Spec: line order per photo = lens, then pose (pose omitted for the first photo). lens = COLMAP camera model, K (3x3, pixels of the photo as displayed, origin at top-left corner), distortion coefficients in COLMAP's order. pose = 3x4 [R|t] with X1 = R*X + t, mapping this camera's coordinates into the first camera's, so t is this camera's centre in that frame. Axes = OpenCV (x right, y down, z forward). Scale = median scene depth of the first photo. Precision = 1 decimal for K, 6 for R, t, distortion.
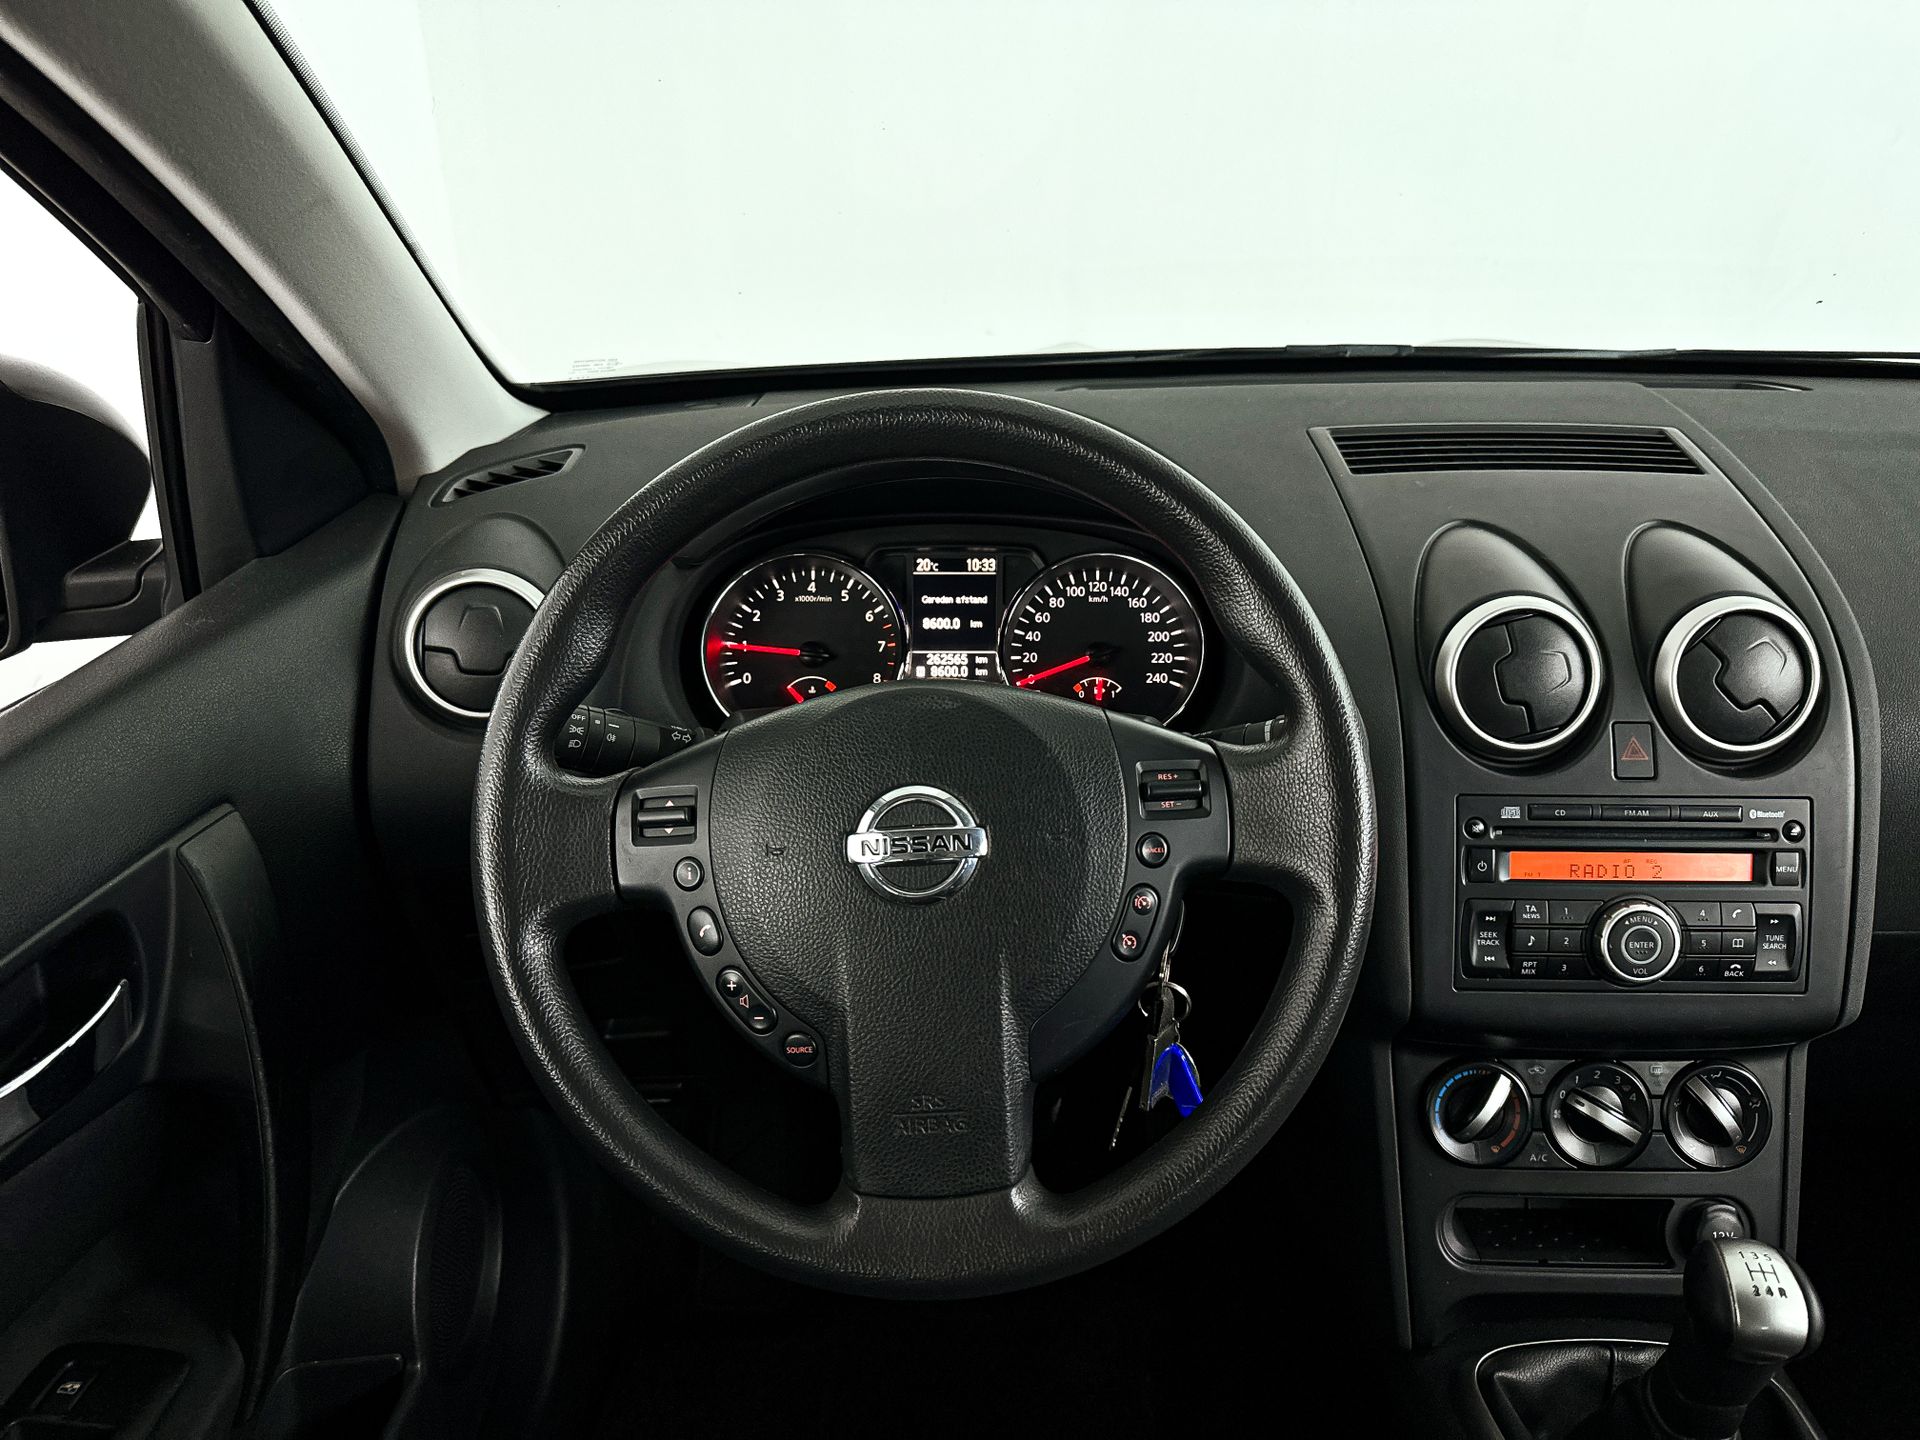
lens RADIAL K [[1367.8, 0, 960.0], [0, 1367.8, 720.0], [0, 0, 1]] dist [0.043715, -0.082861]
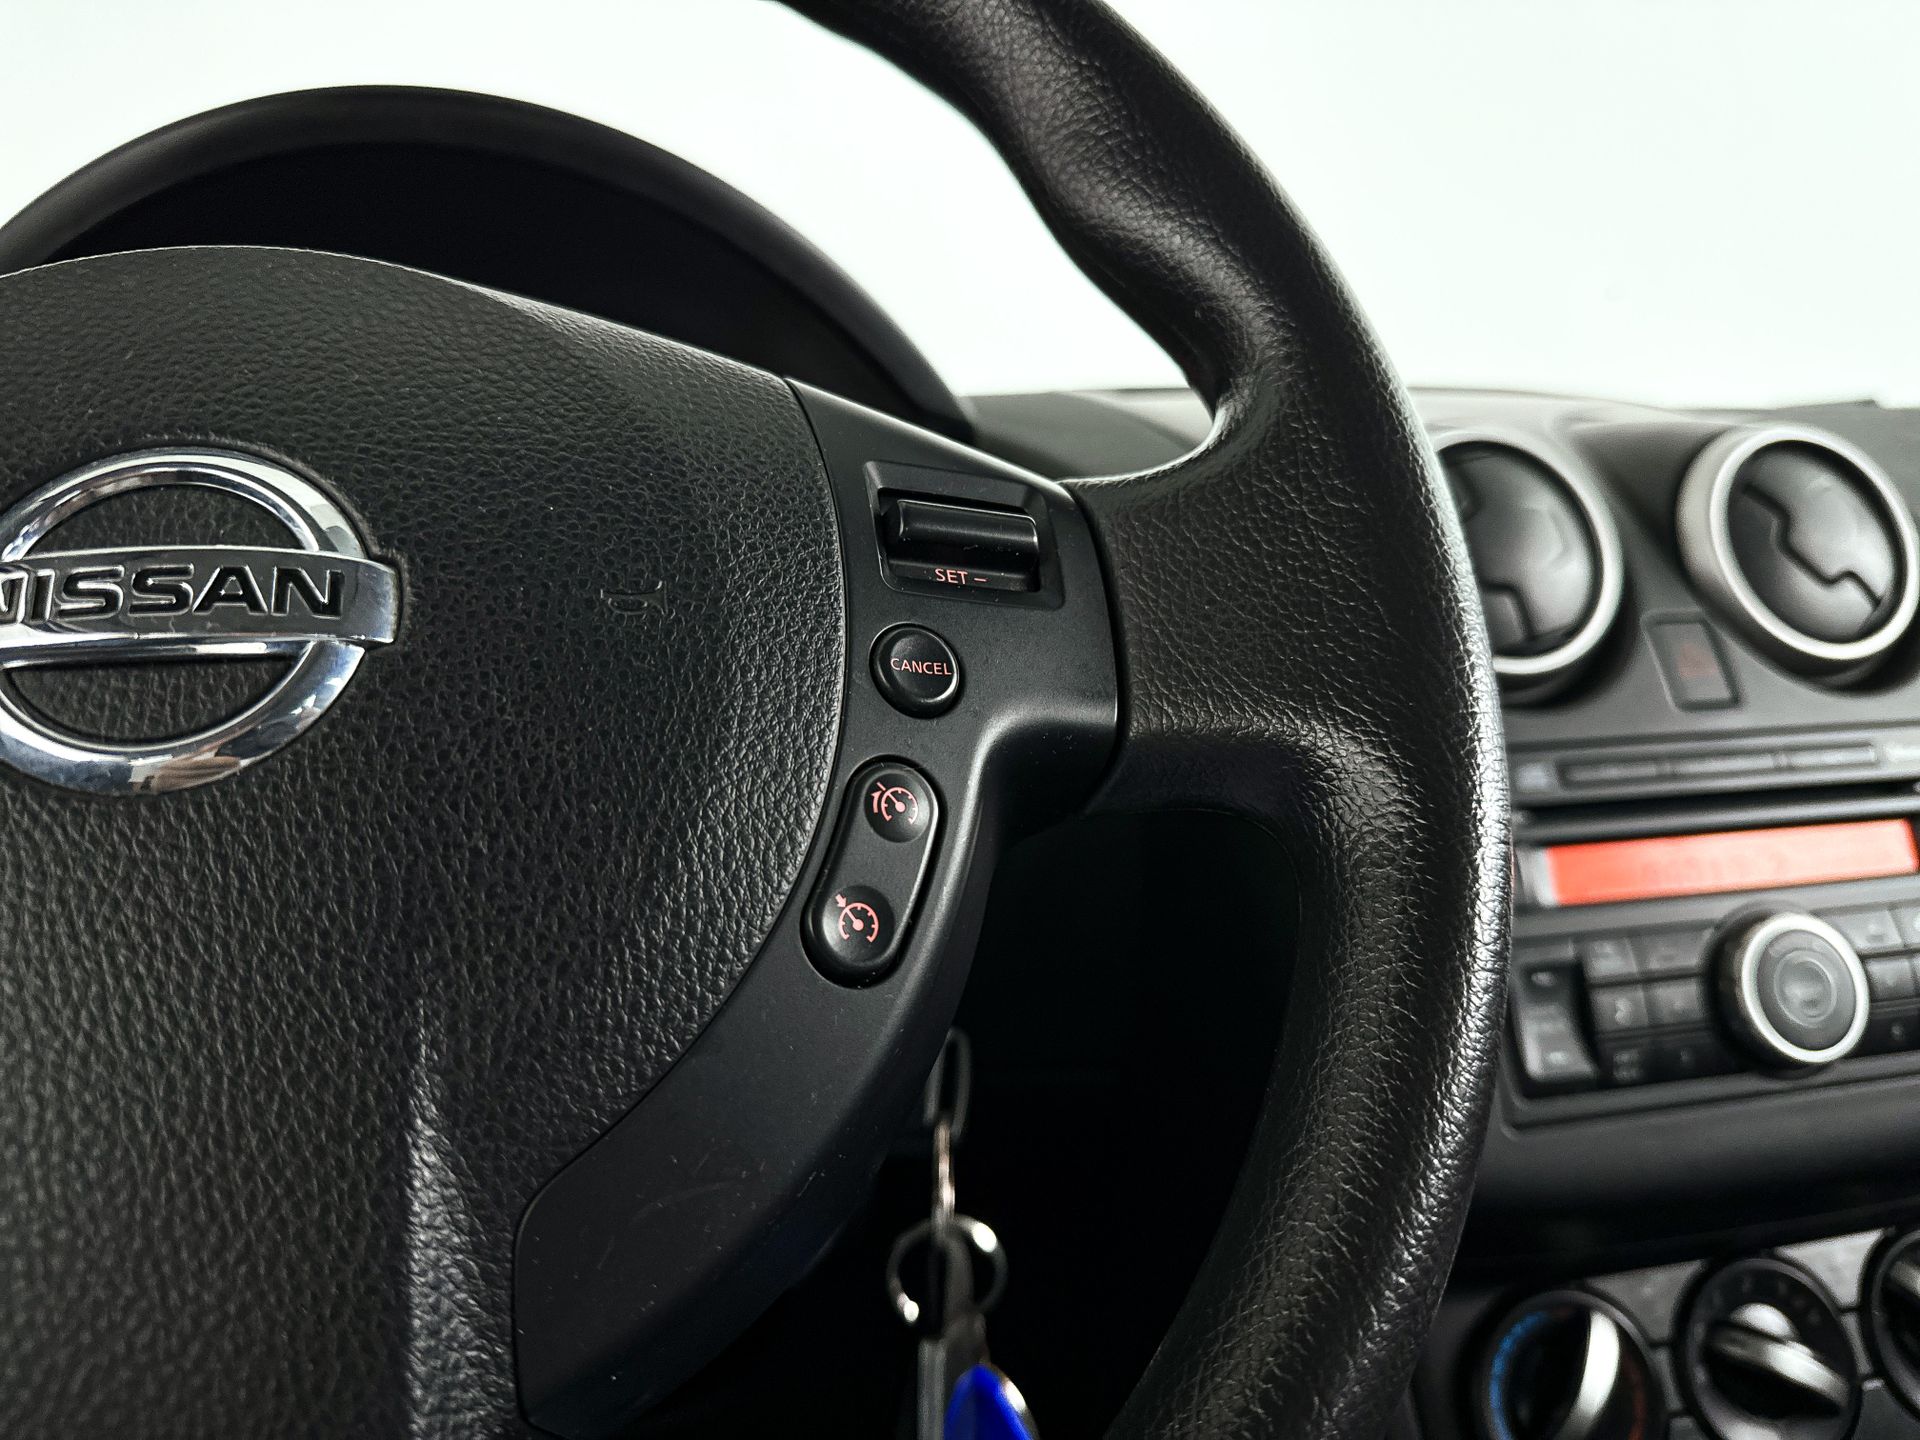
lens RADIAL K [[1416.8, 0, 960.0], [0, 1416.8, 720.0], [0, 0, 1]] dist [-0.017228, -0.009823]
pose [[0.970564, -0.052837, 0.234978, 0.049529], [0.118788, 0.953734, -0.276189, 0.162738], [-0.209513, 0.295971, 0.931936, 0.490608]]
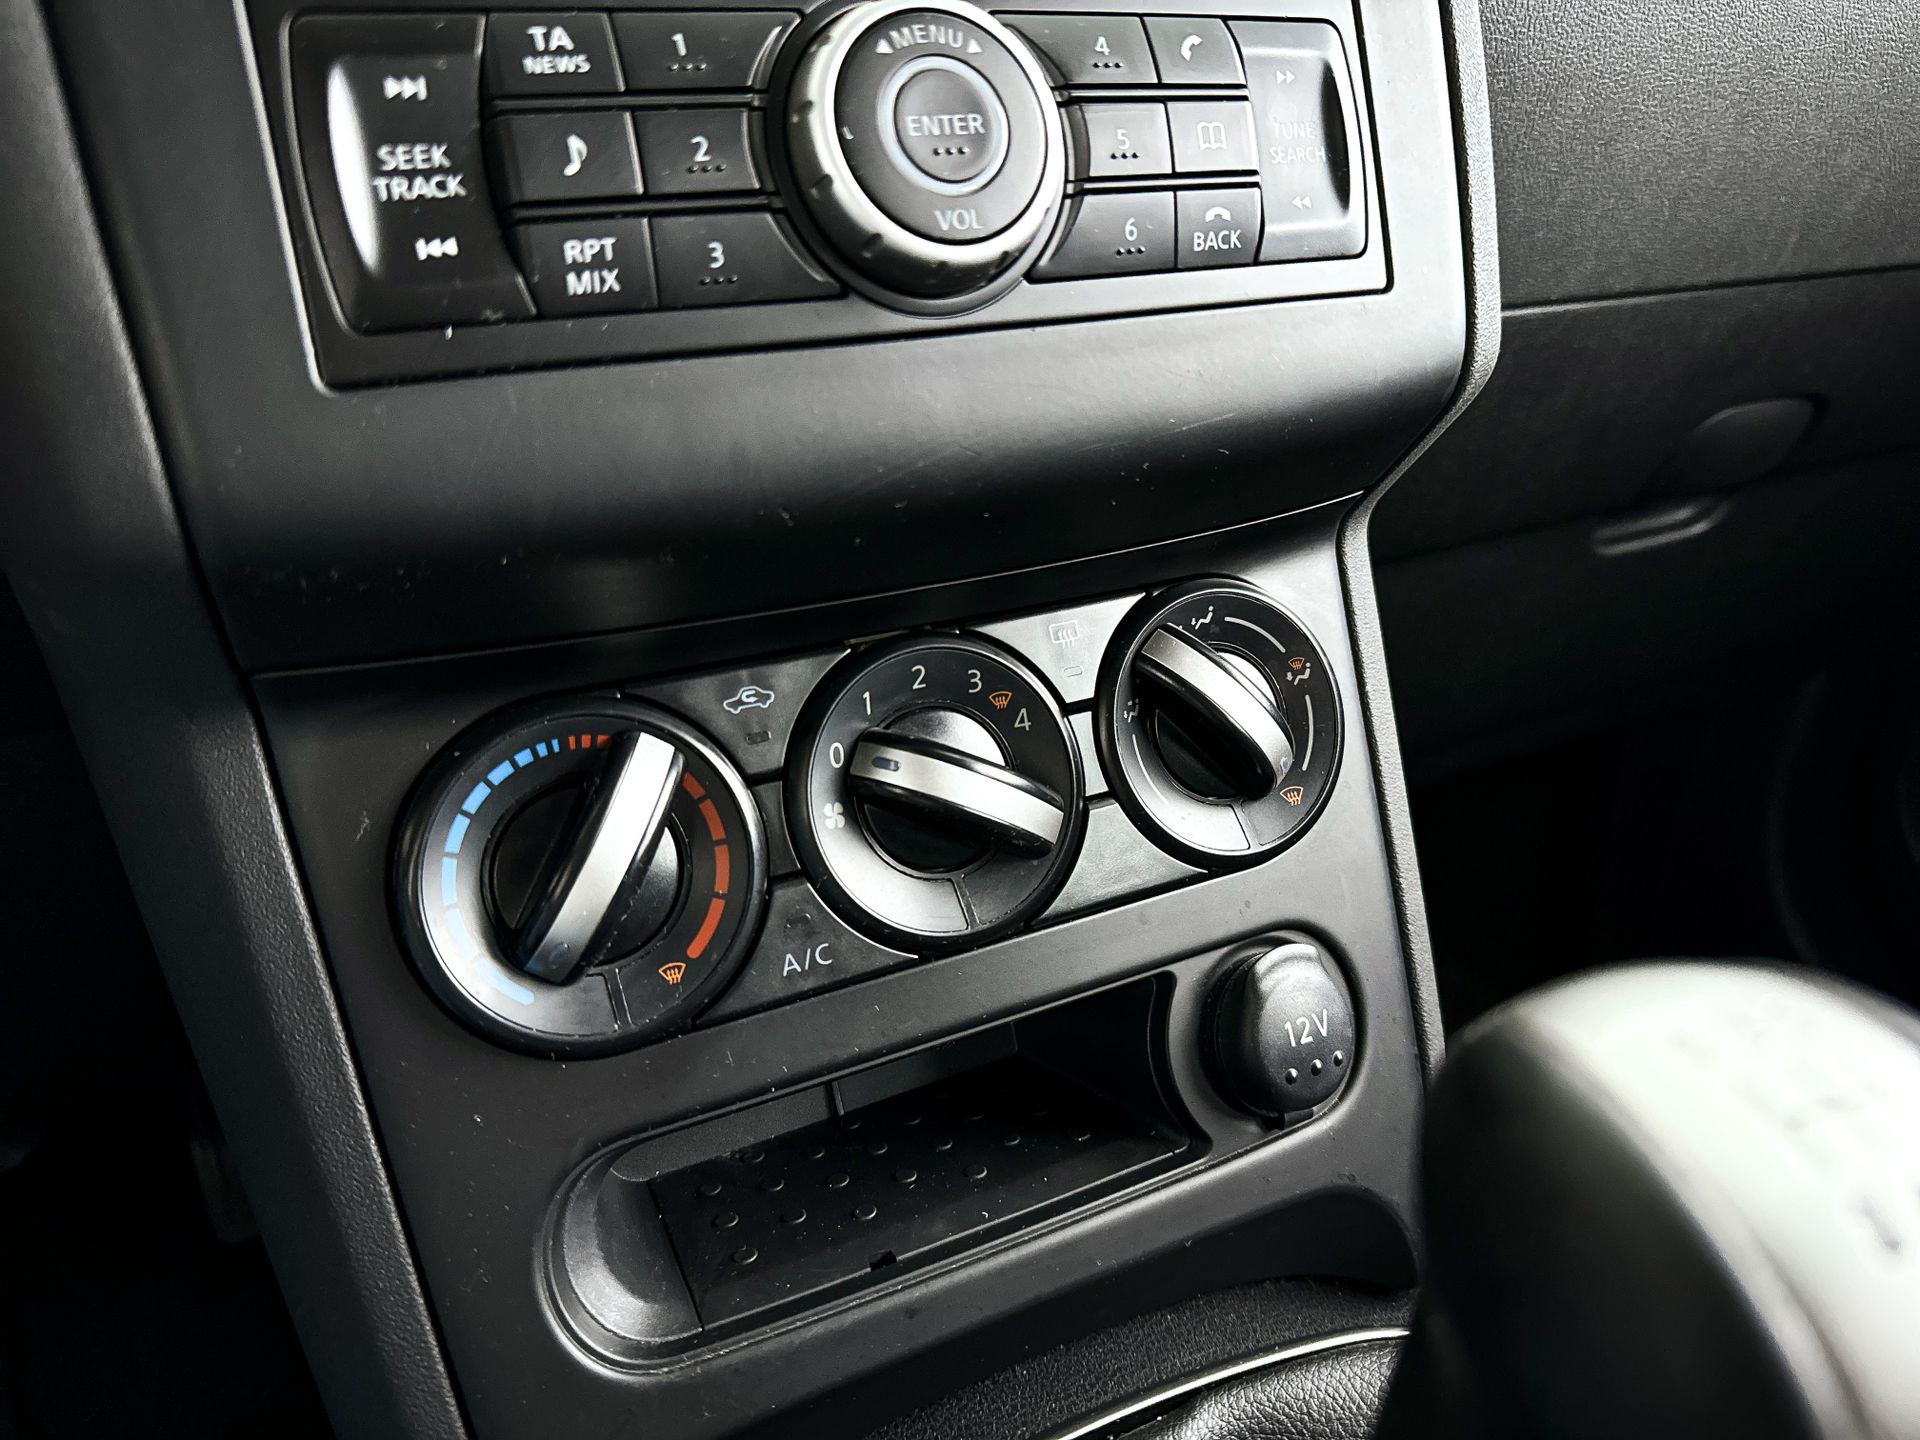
lens RADIAL K [[1366.5, 0, 966.5], [0, 1366.5, 715.5], [0, 0, 1]] dist [0.159041, -0.410541]
pose [[0.881988, -0.199885, 0.426783, 0.325590], [0.191855, 0.979448, 0.062240, 0.247717], [-0.430453, 0.026986, 0.902210, 0.686105]]
